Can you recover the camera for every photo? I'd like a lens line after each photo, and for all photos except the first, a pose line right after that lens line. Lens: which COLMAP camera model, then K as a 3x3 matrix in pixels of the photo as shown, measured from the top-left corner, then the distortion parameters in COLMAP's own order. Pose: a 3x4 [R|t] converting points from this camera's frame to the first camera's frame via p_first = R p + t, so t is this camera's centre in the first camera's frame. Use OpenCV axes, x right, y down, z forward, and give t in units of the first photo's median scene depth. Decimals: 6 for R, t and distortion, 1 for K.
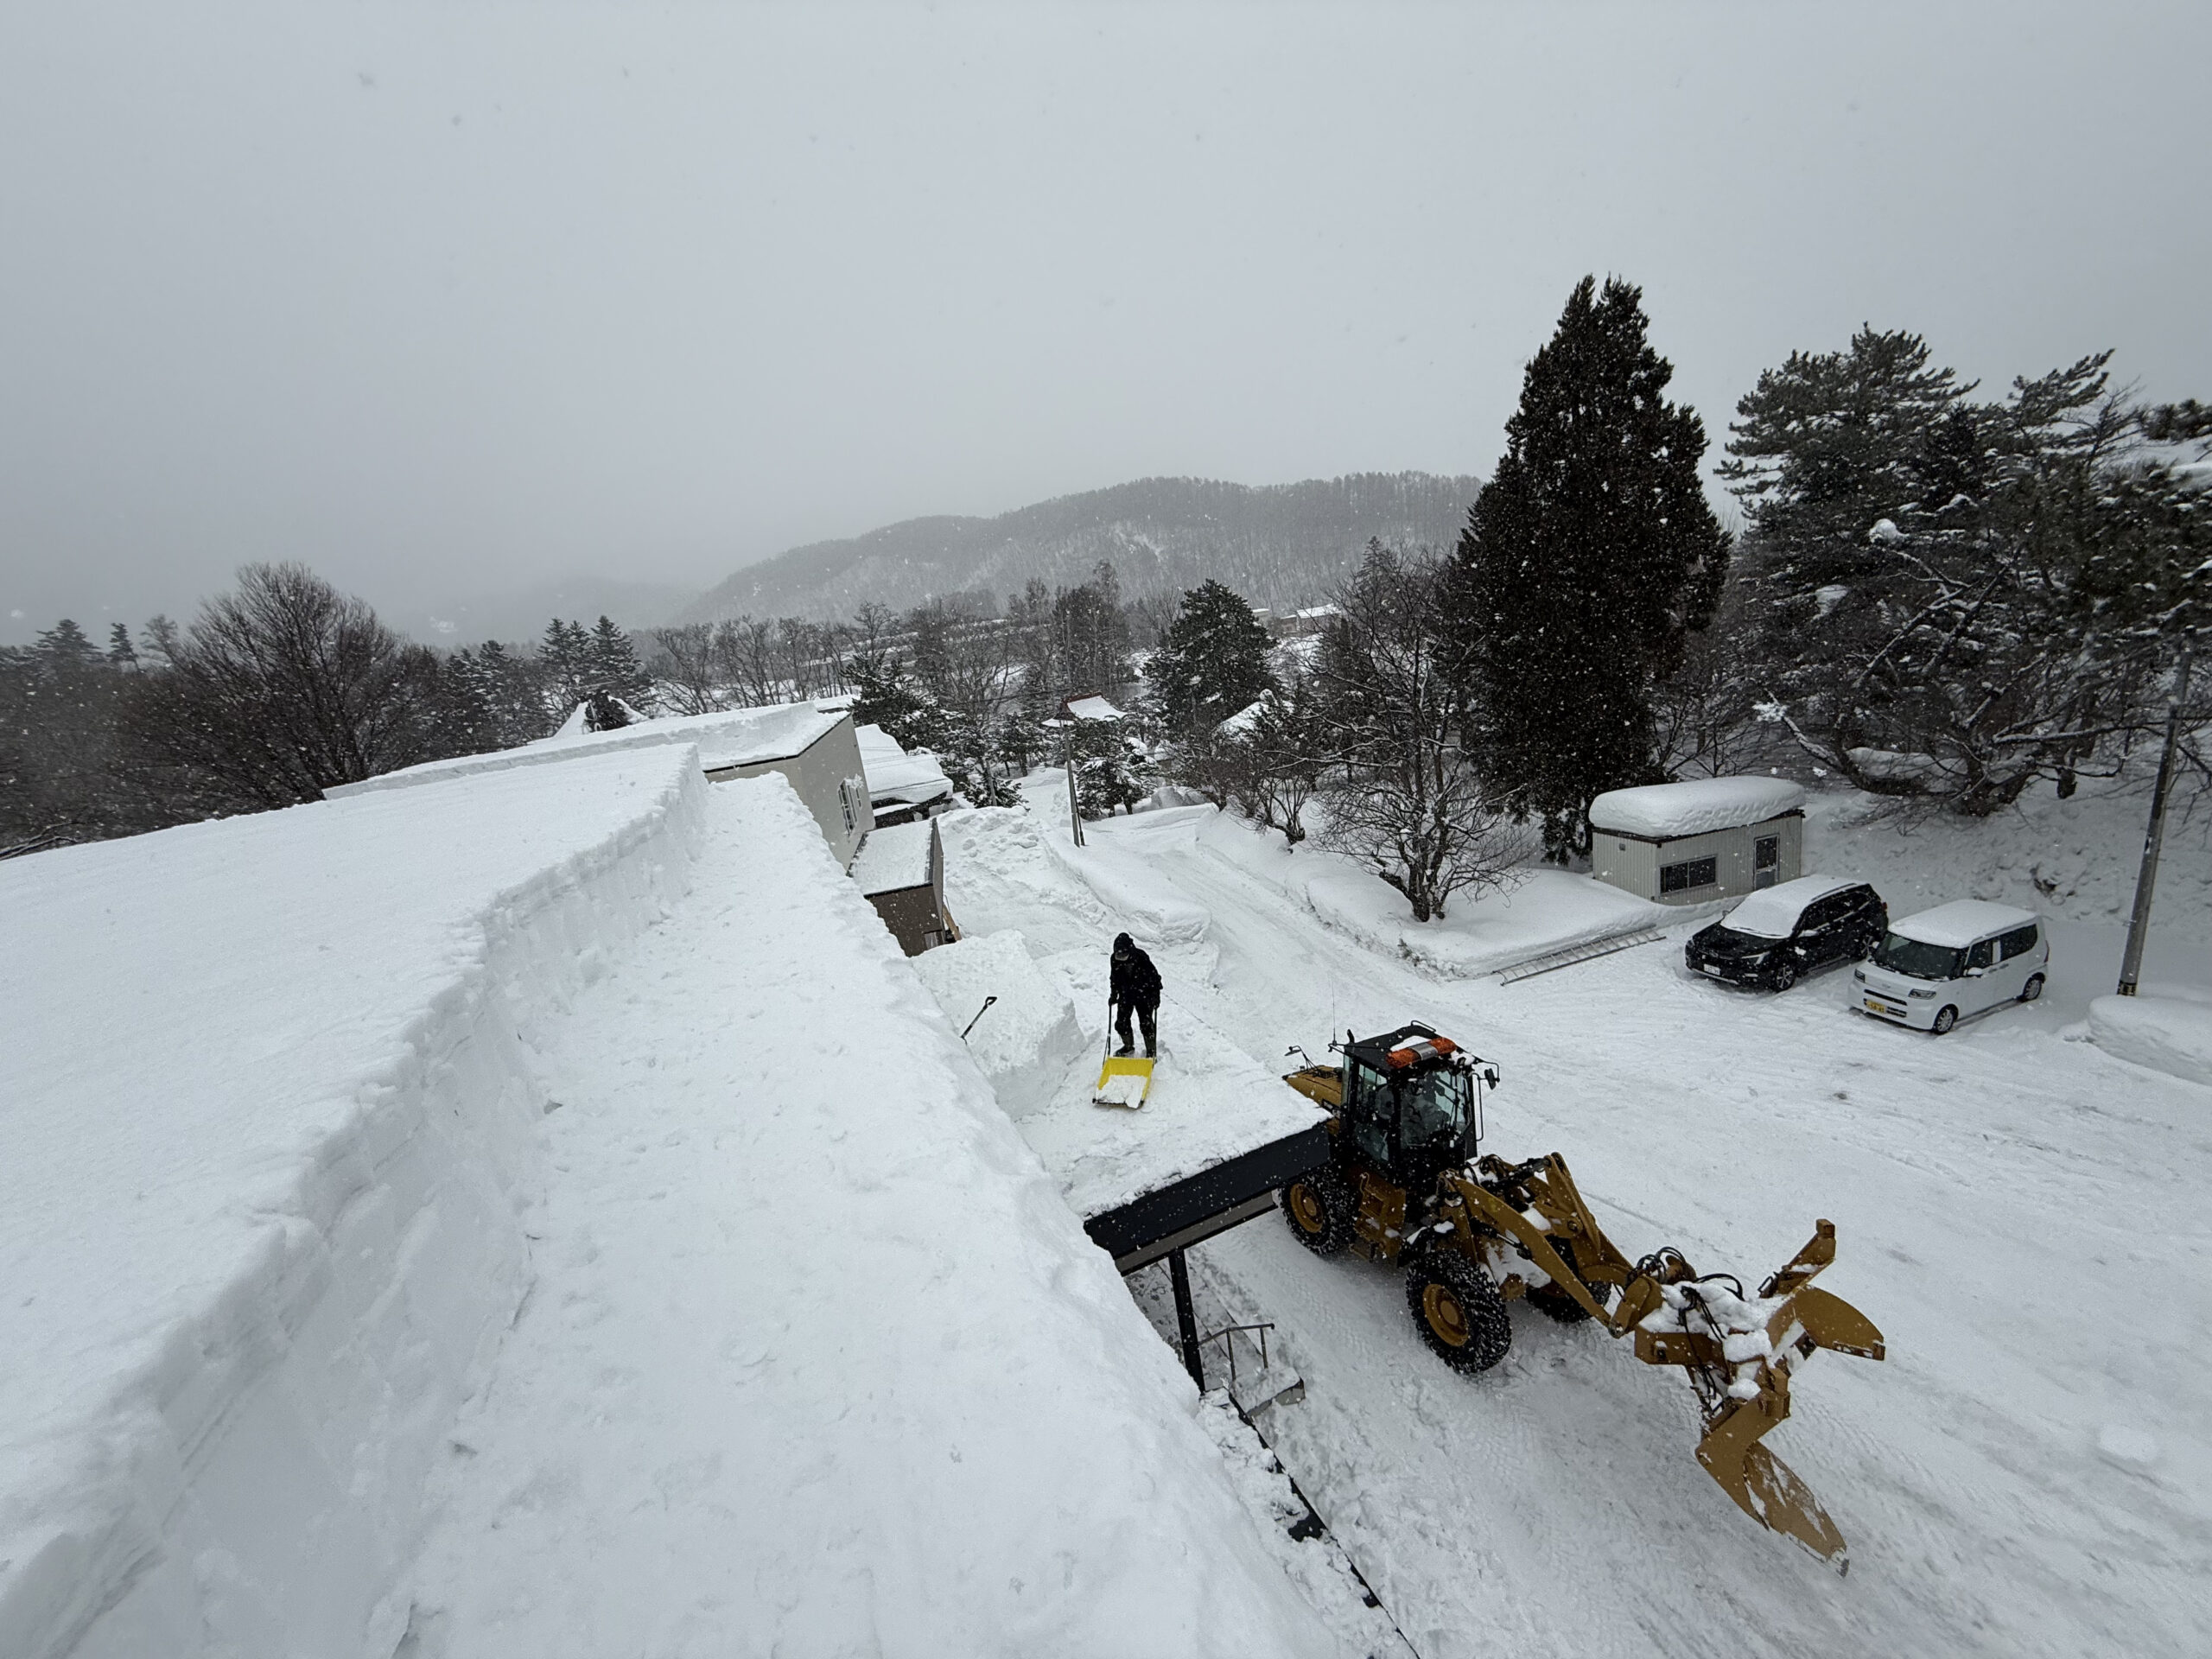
lens RADIAL K [[875.4, 0, 1099.4], [0, 875.4, 836.9], [0, 0, 1]] dist [-0.000328, -0.000356]
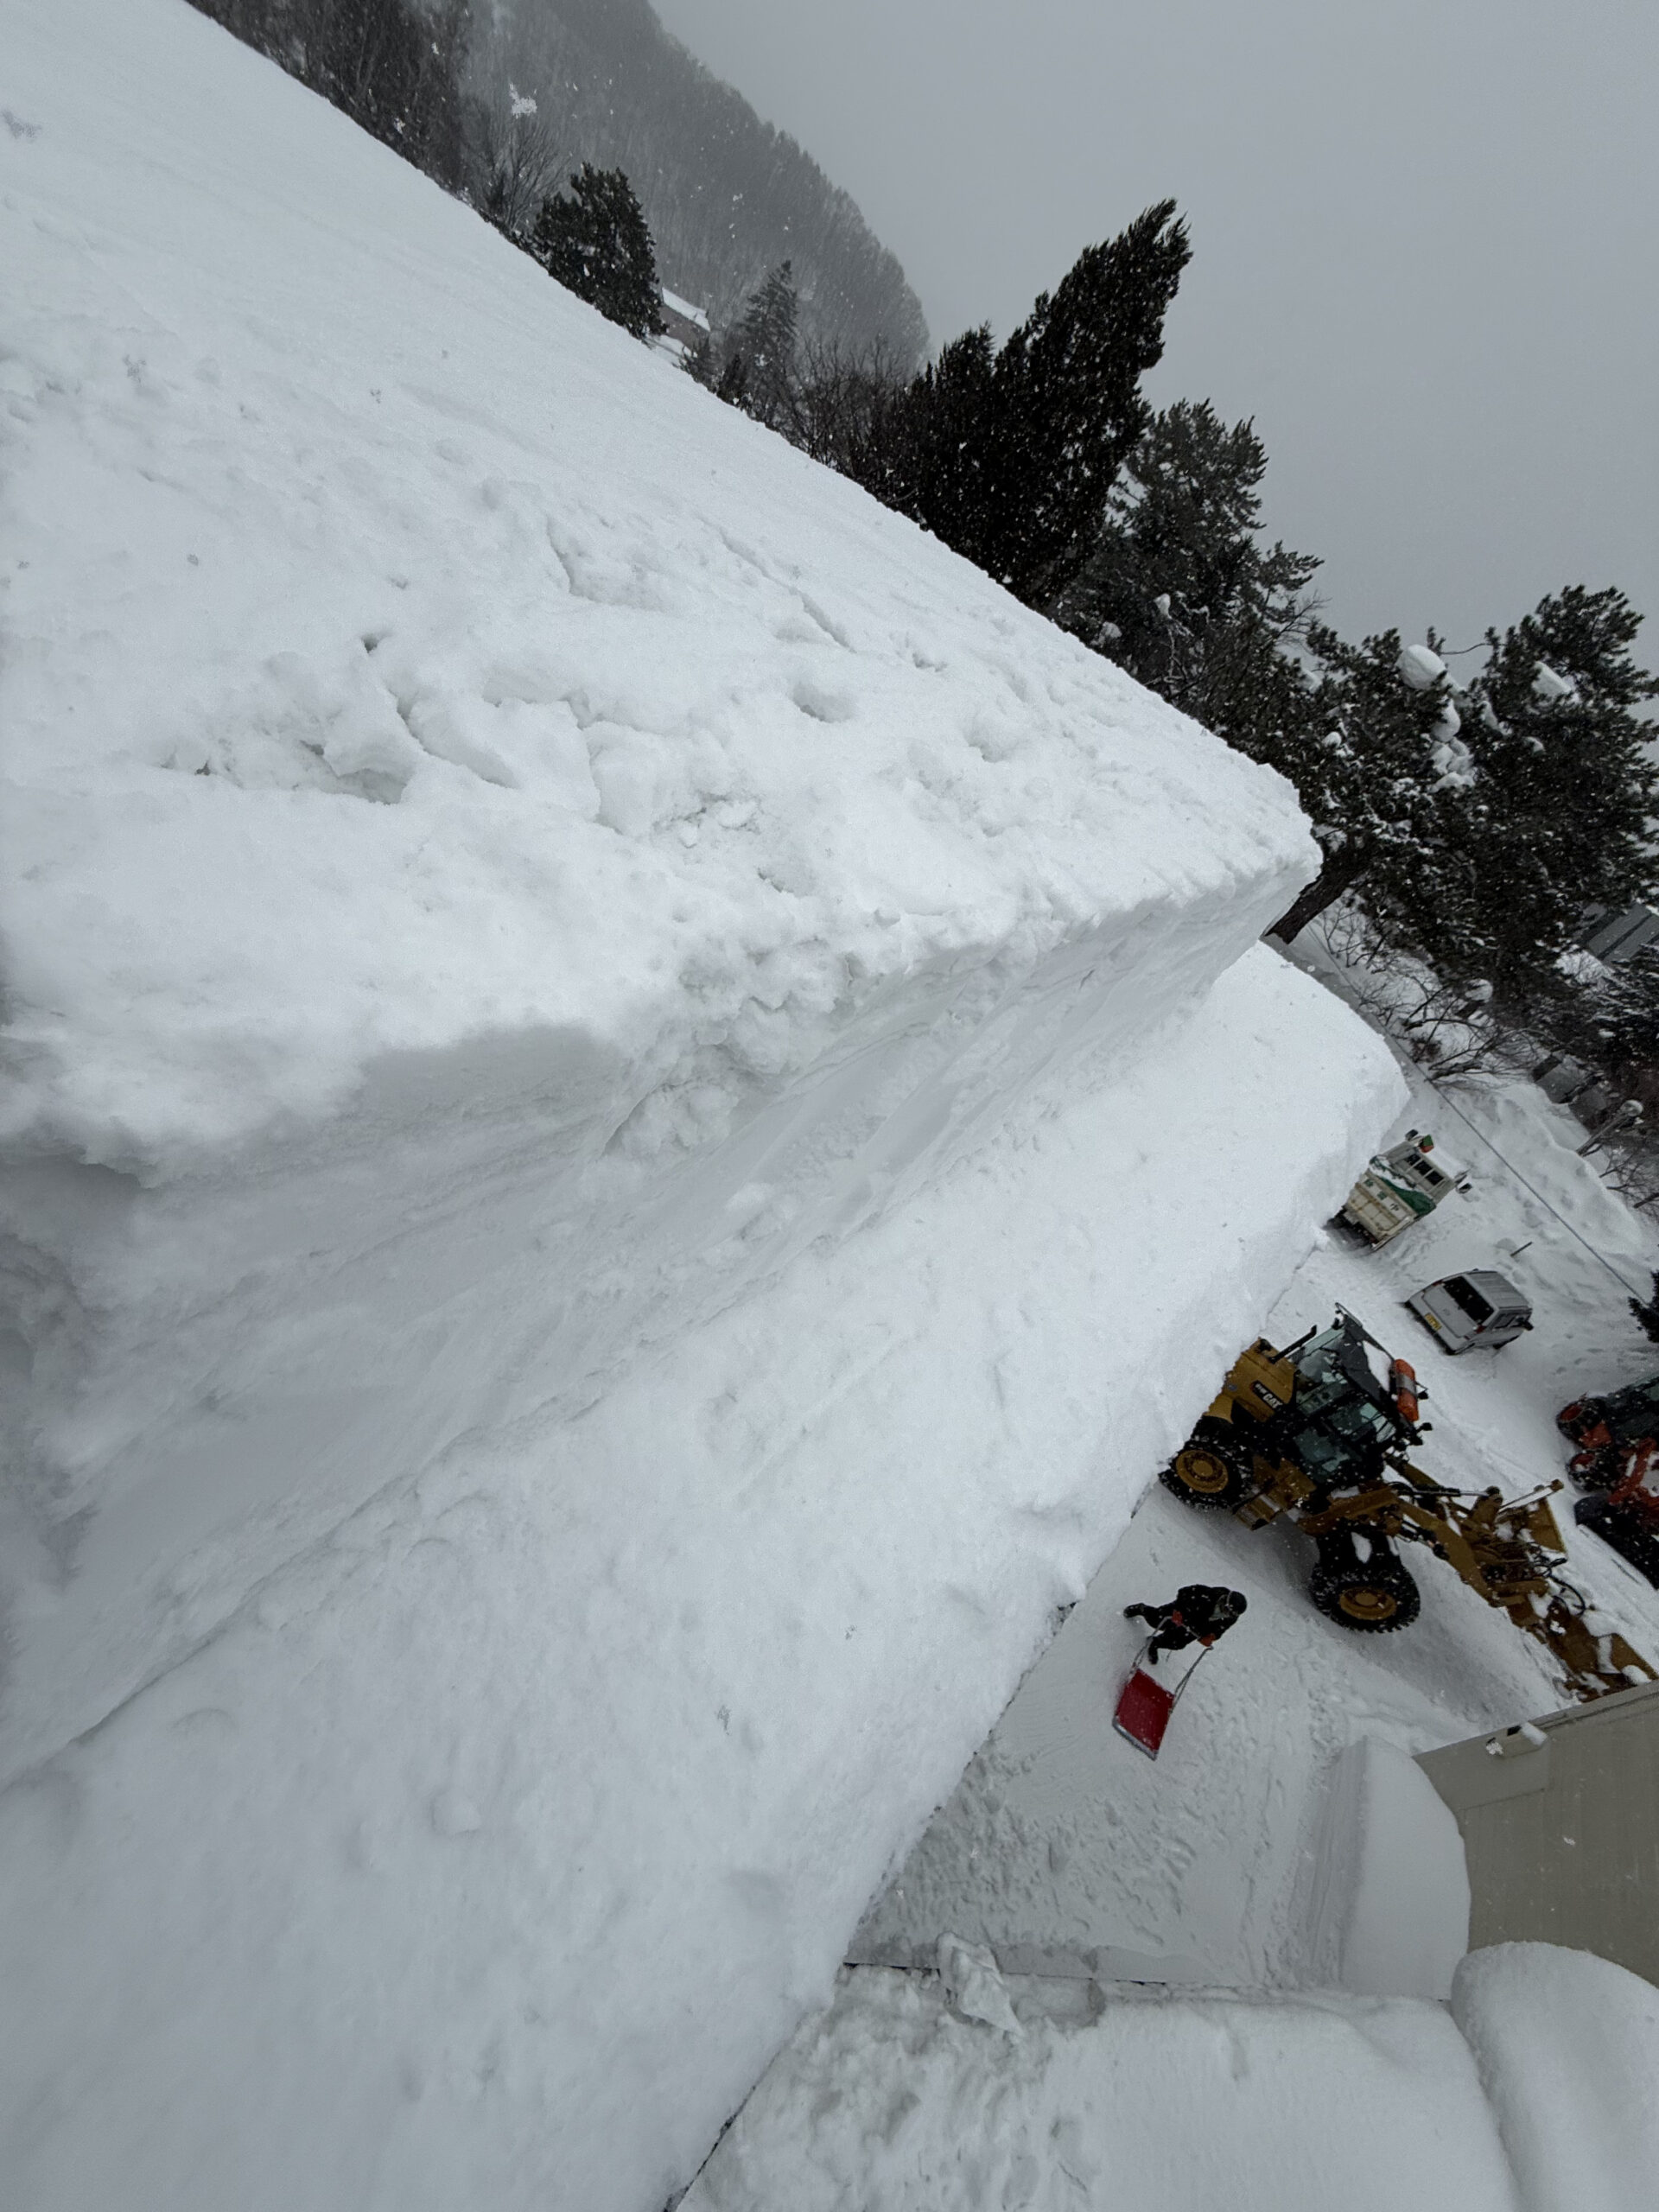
lens RADIAL K [[875.4, 0, 830.1], [0, 875.4, 1110.6], [0, 0, 1]] dist [-0.000328, -0.000356]
pose [[0.755013, 0.177630, 0.631192, -0.143386], [-0.471058, 0.816559, 0.333671, 0.055945], [-0.456135, -0.549254, 0.700186, -0.086912]]
